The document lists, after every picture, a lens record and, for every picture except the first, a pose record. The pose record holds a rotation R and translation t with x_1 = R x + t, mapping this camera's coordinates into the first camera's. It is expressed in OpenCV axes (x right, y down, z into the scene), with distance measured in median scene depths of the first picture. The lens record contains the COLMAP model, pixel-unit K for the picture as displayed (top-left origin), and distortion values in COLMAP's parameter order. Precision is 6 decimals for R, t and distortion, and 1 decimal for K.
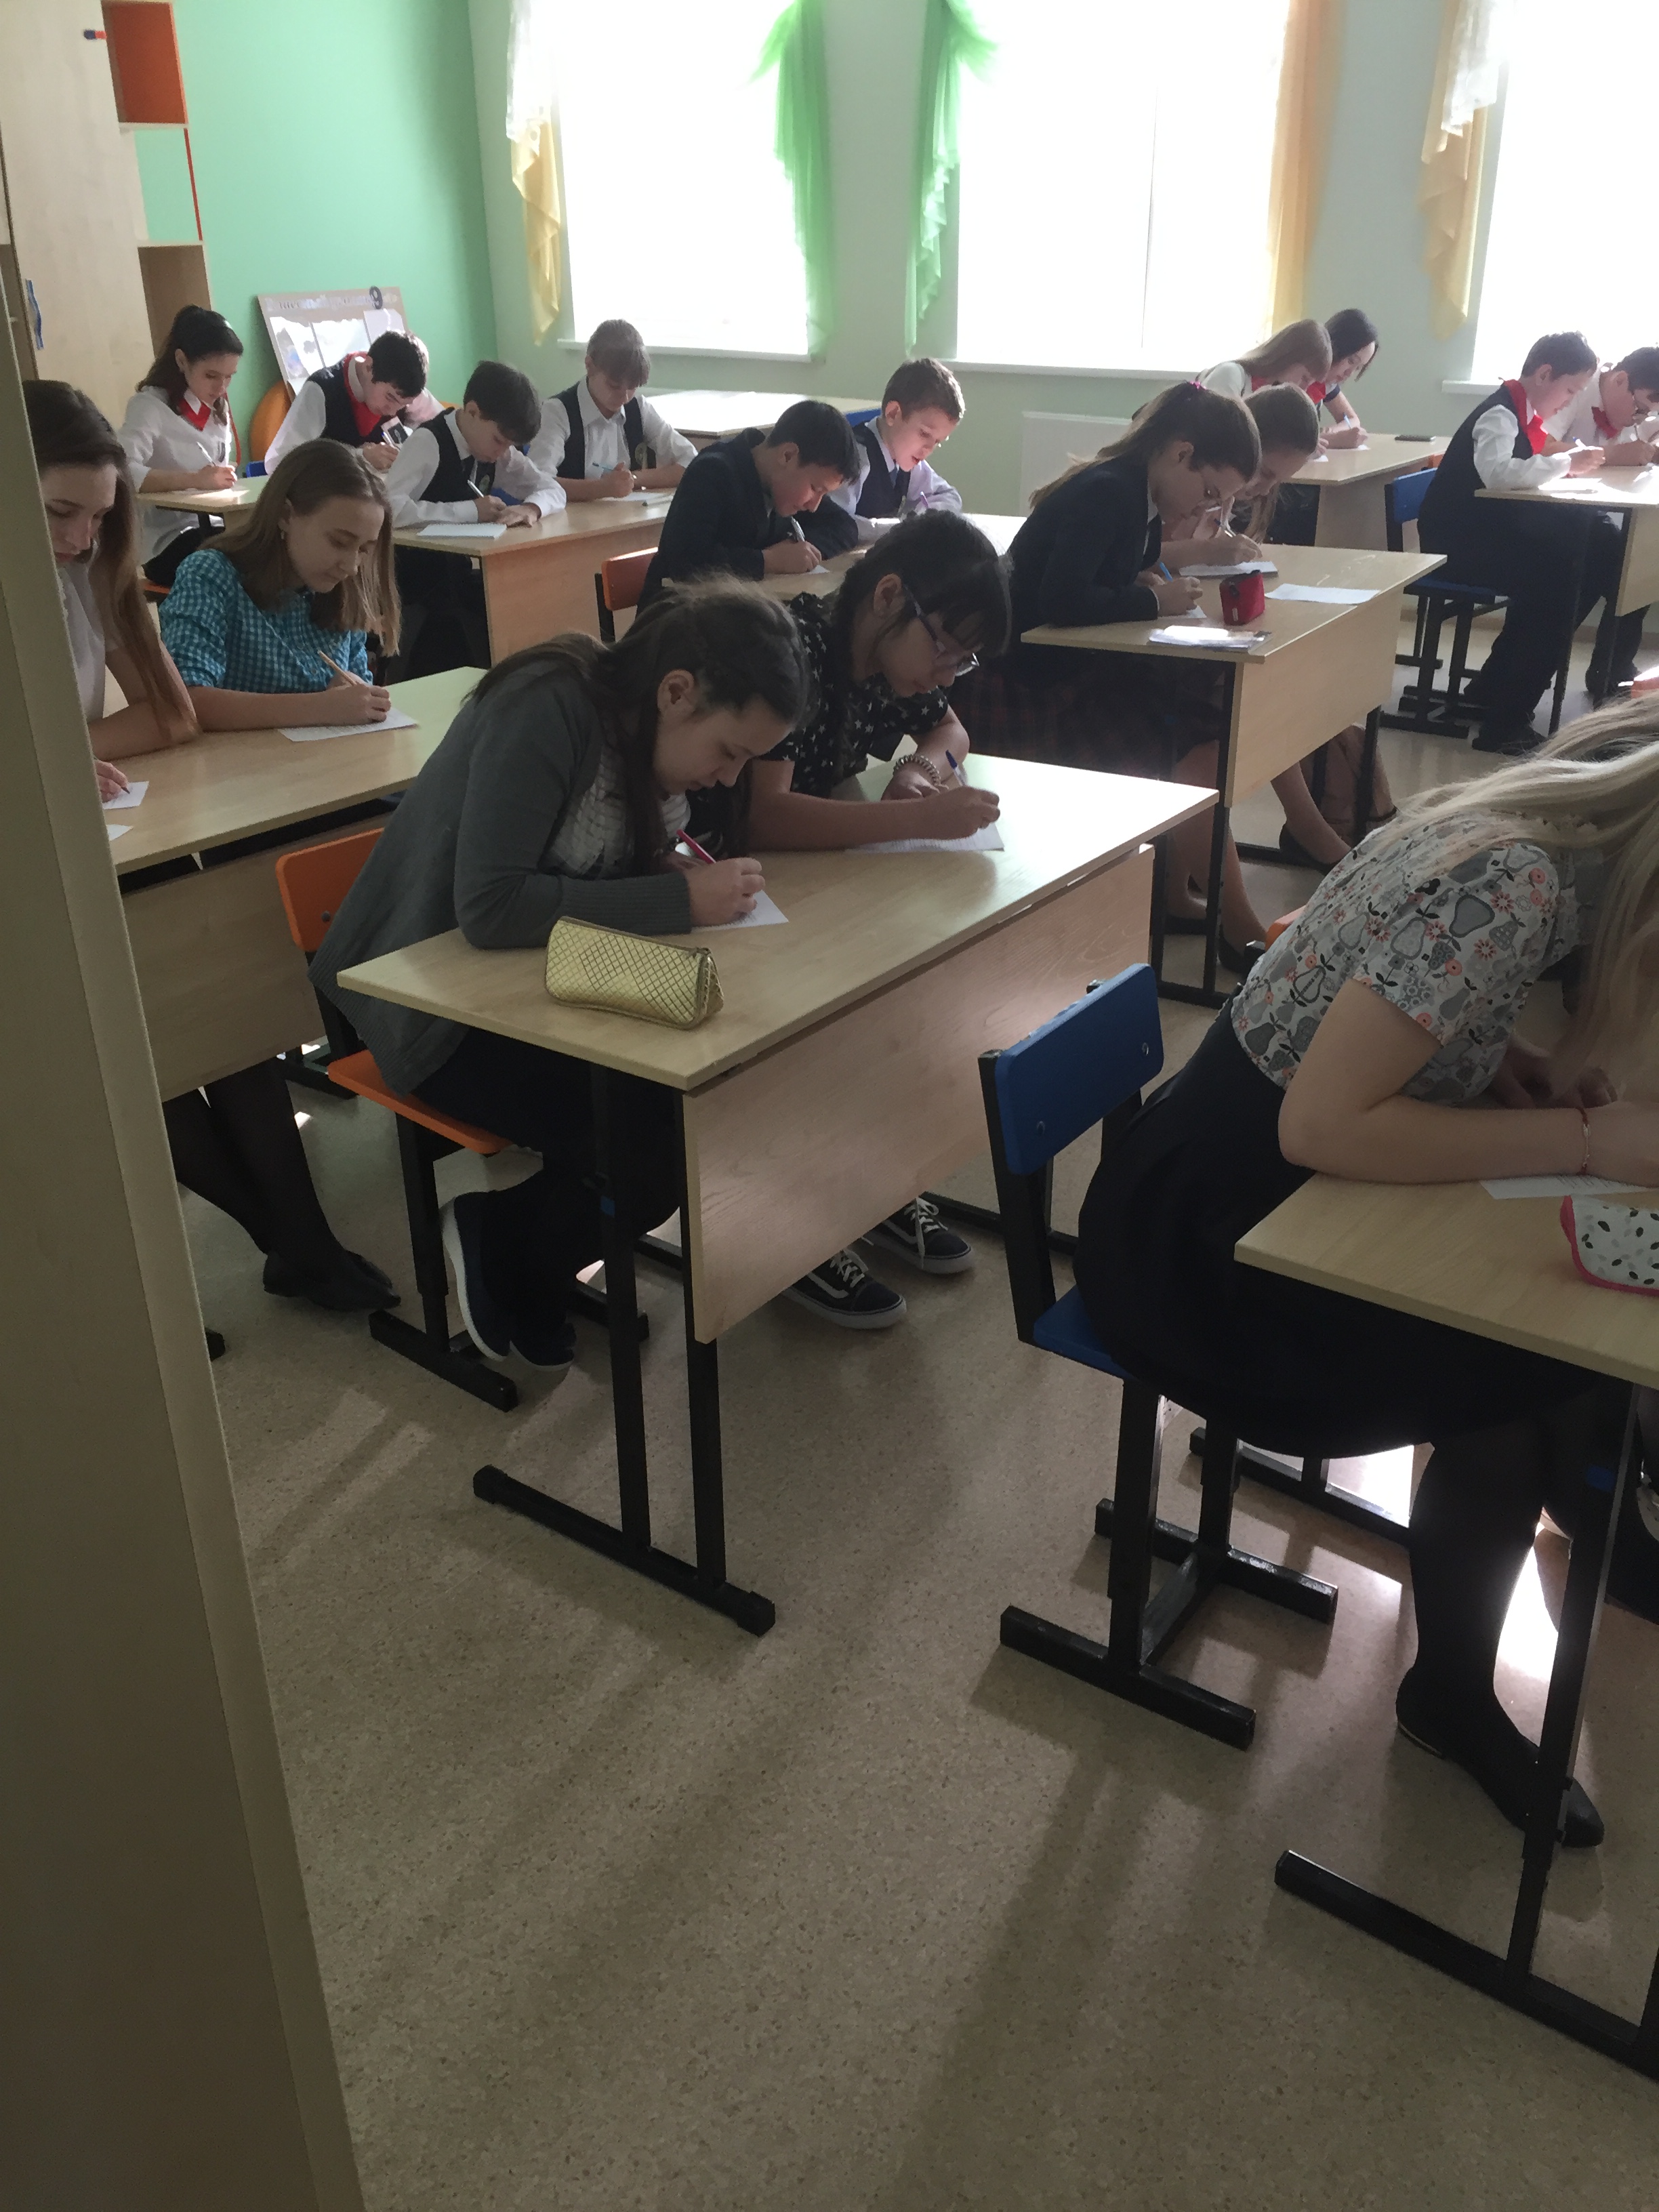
lens RADIAL K [[1868.6, 0, 824.7], [0, 1868.6, 1108.6], [0, 0, 1]] dist [0.096125, -0.131811]
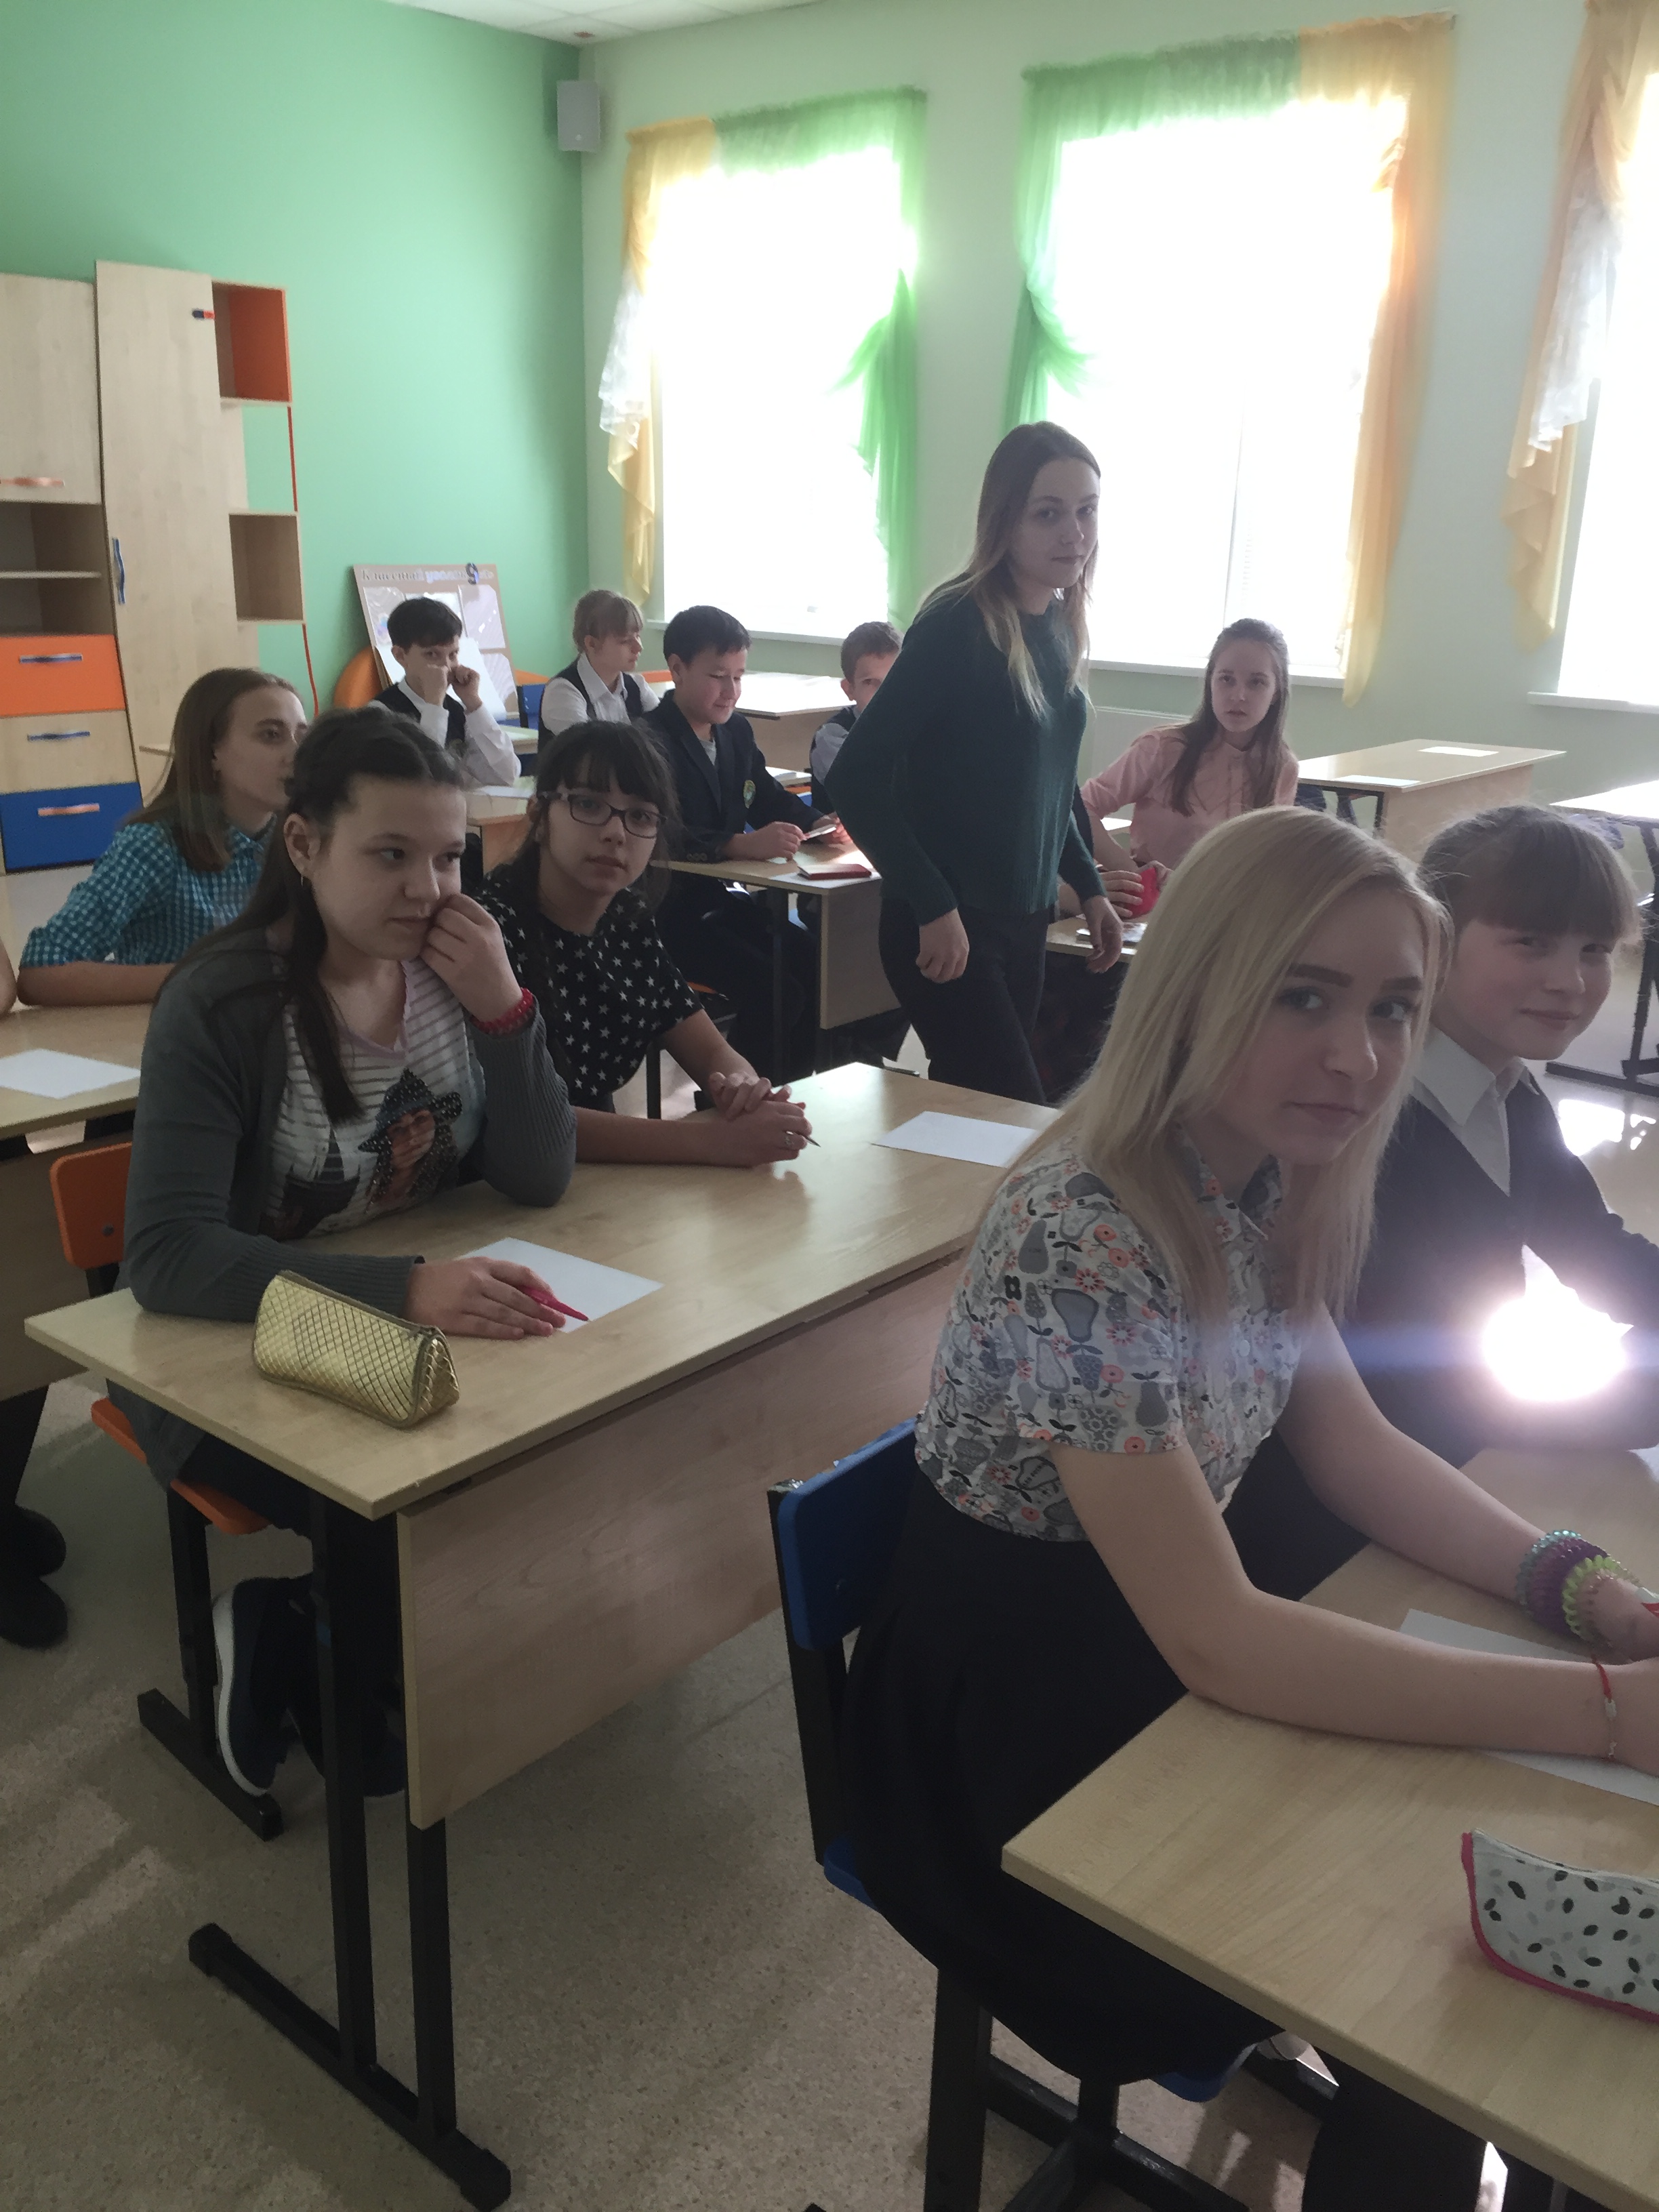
lens RADIAL K [[1864.7, 0, 801.2], [0, 1864.7, 1100.5], [0, 0, 1]] dist [0.148329, -0.200566]
pose [[0.995994, 0.057372, -0.068592, 0.133407], [-0.066399, 0.988269, -0.137531, -0.076781], [0.059897, 0.141534, 0.988120, 0.188286]]
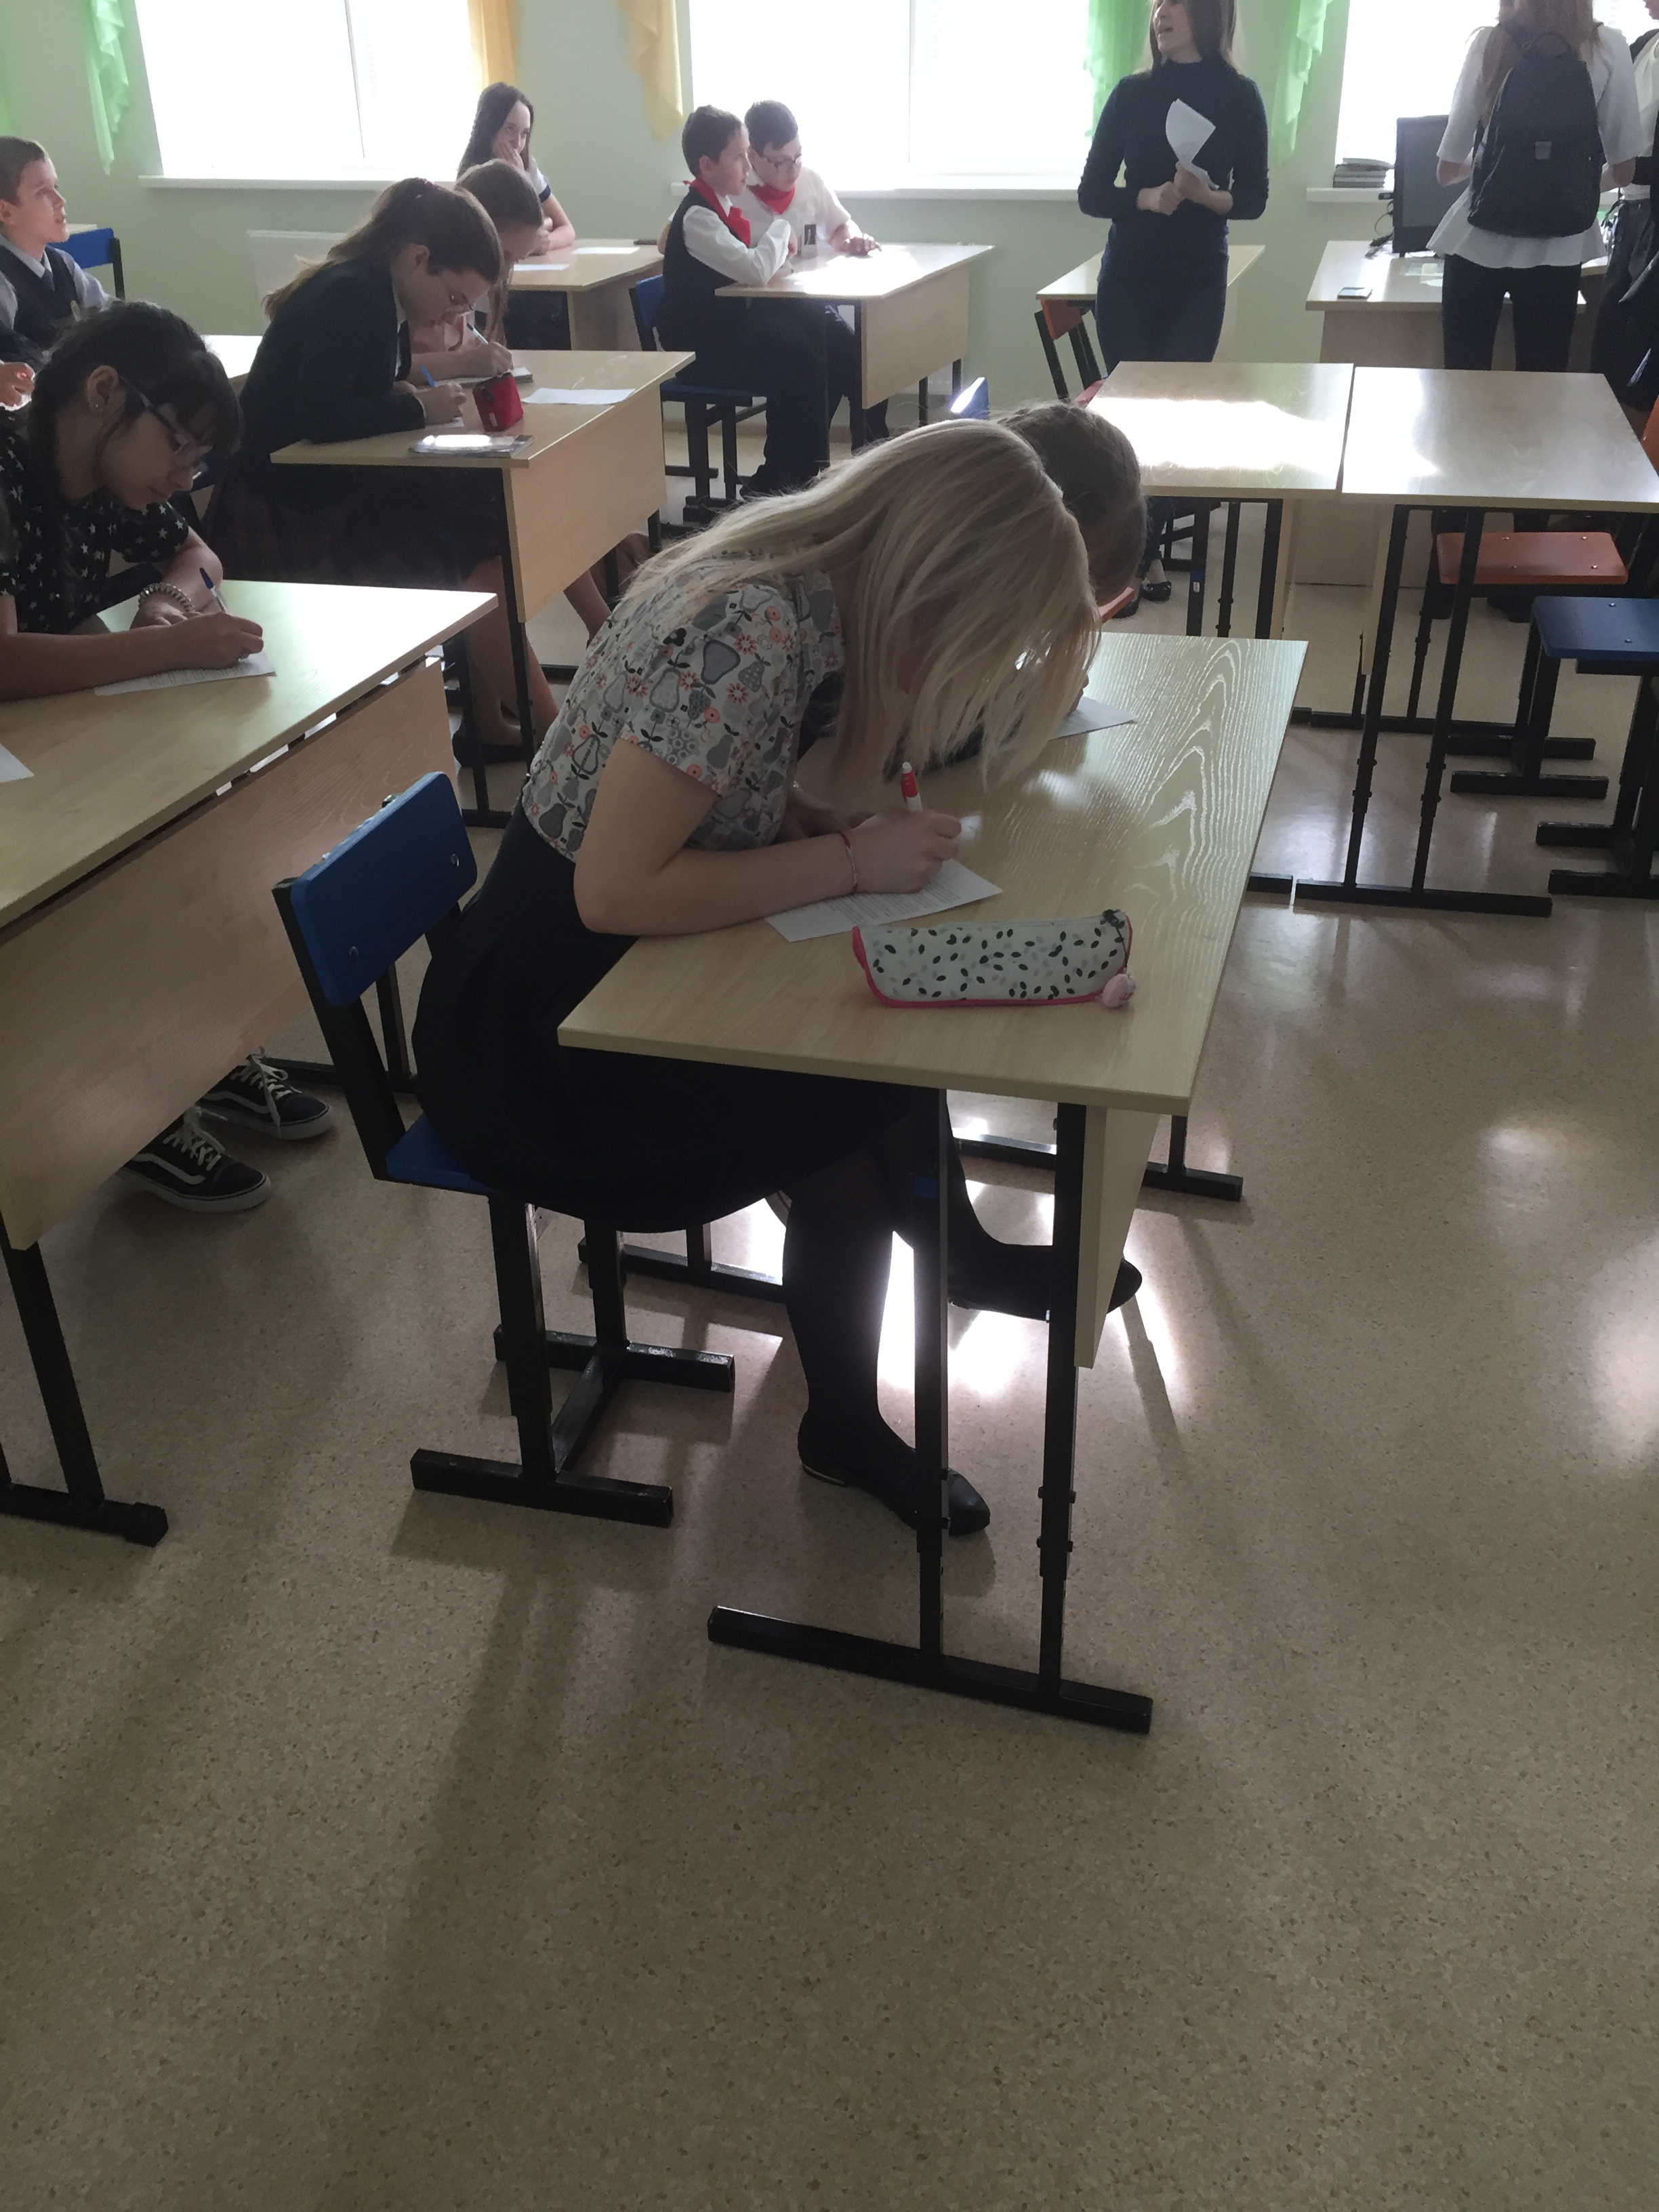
lens RADIAL K [[1874.6, 0, 815.4], [0, 1874.6, 1105.1], [0, 0, 1]] dist [0.095690, -0.130938]
pose [[0.936927, -0.178672, 0.300407, 0.032124], [0.156437, 0.982941, 0.096716, 0.028670], [-0.312563, -0.043621, 0.948895, 0.015558]]
